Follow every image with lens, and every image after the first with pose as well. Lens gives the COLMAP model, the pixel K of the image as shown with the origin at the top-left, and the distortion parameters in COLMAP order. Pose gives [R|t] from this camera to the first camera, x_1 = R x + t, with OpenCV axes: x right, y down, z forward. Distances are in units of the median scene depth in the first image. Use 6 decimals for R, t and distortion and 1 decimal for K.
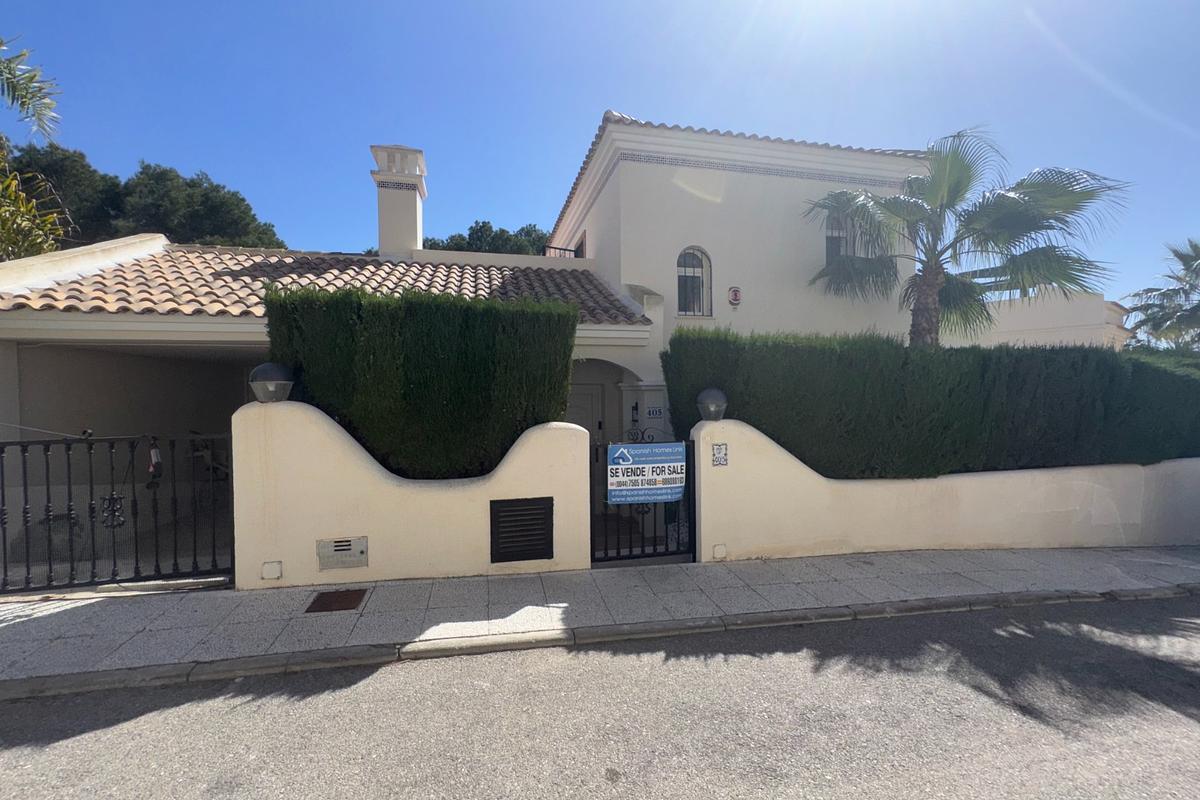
lens RADIAL K [[479.4, 0, 600.0], [0, 479.4, 400.0], [0, 0, 1]] dist [0.002936, 0.000306]
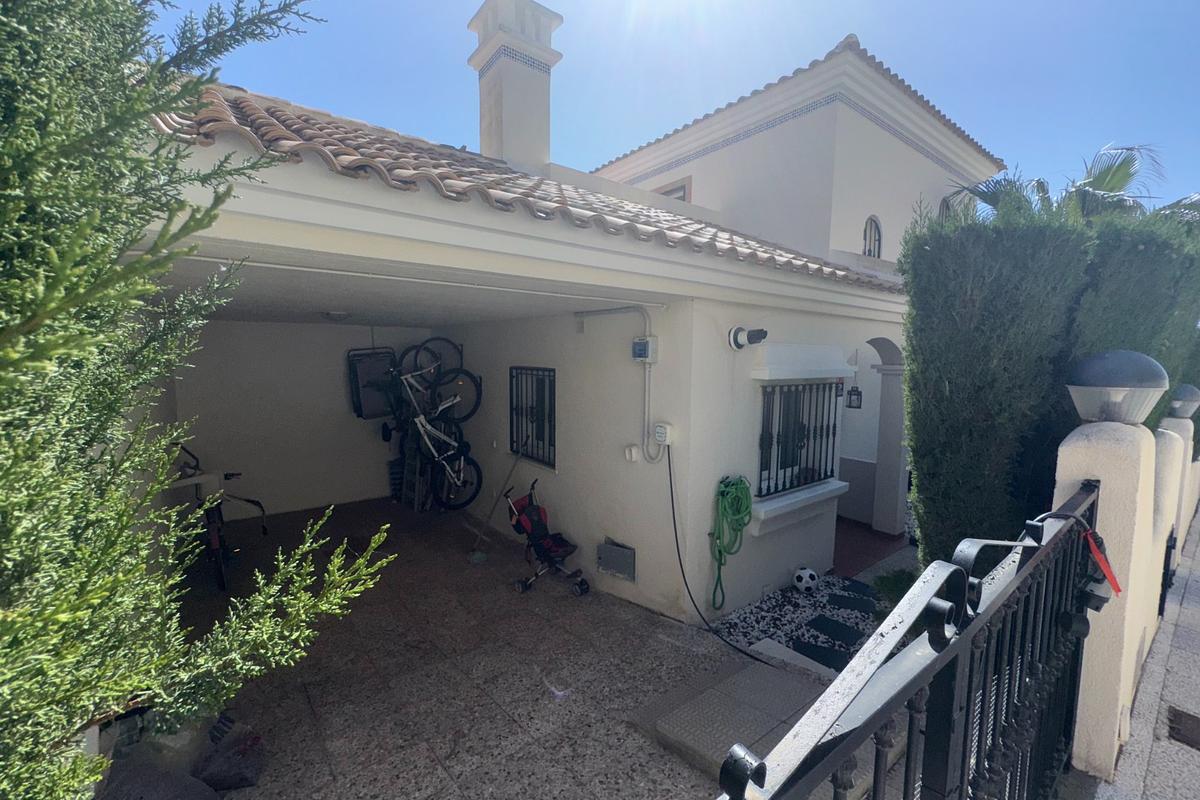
lens RADIAL K [[479.4, 0, 600.0], [0, 479.4, 400.0], [0, 0, 1]] dist [0.002936, 0.000306]
pose [[0.915328, -0.015963, 0.402392, -1.028349], [-0.012088, 0.997675, 0.067075, -0.034842], [-0.402527, -0.066260, 0.913007, 0.538224]]
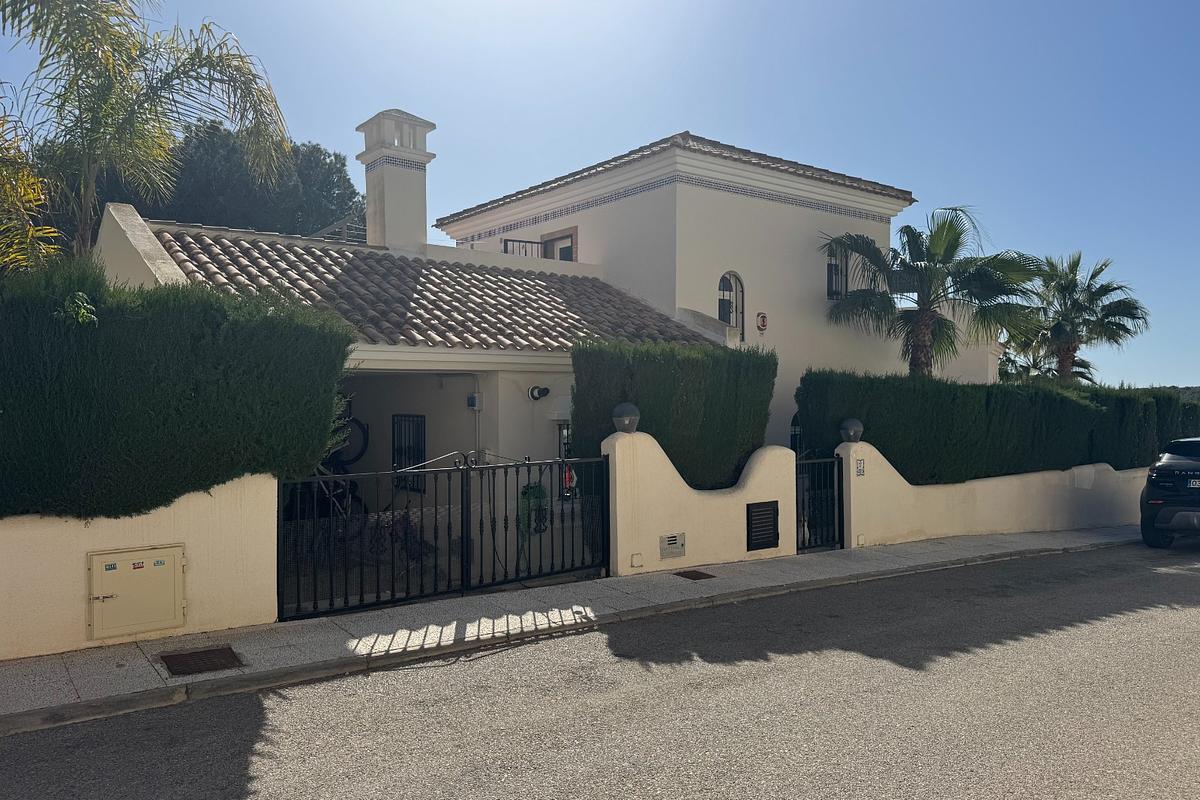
lens RADIAL K [[831.4, 0, 600.0], [0, 831.4, 400.0], [0, 0, 1]] dist [0.152171, -0.239339]
pose [[0.909517, 0.003600, 0.415651, -1.216046], [0.003763, 0.999850, -0.016892, -0.032739], [-0.415650, 0.016928, 0.909367, -0.738783]]
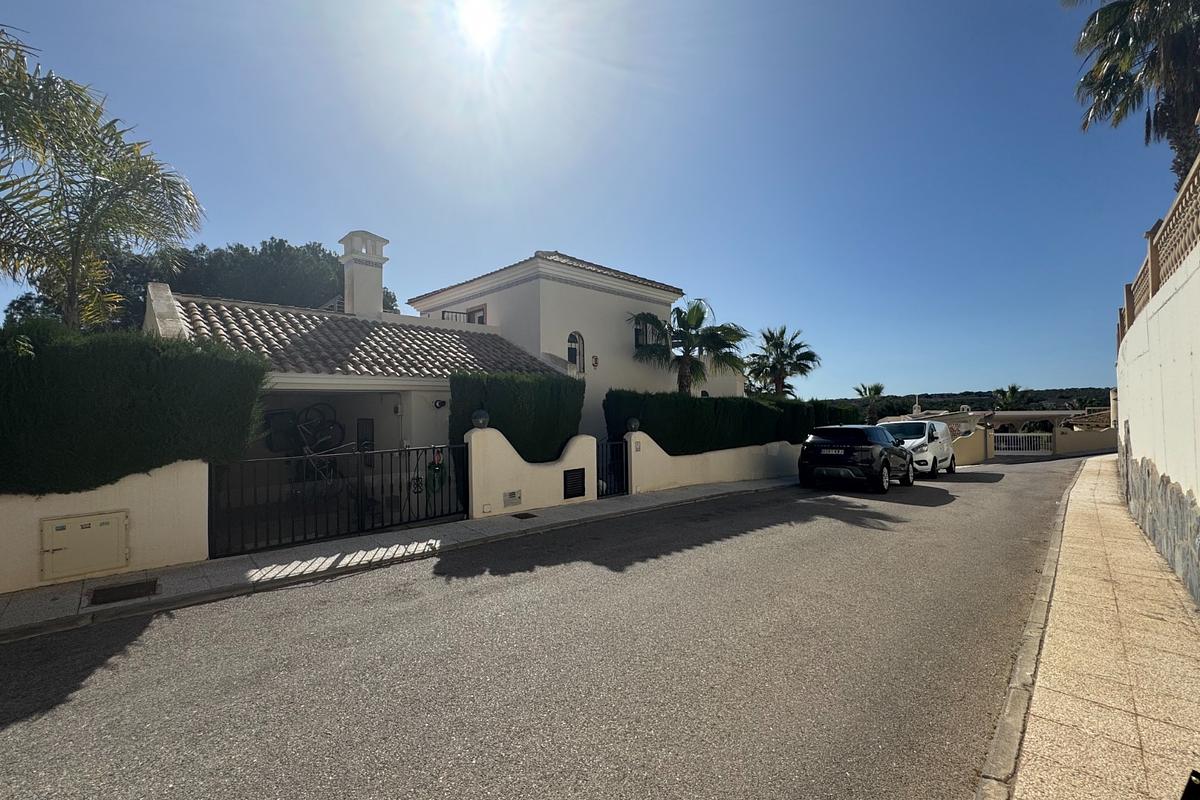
lens RADIAL K [[479.4, 0, 600.0], [0, 479.4, 400.0], [0, 0, 1]] dist [0.002936, 0.000306]
pose [[0.853734, 0.004535, 0.520690, -0.954894], [0.014693, 0.999354, -0.032795, -0.030482], [-0.520503, 0.035648, 0.853116, -0.753719]]
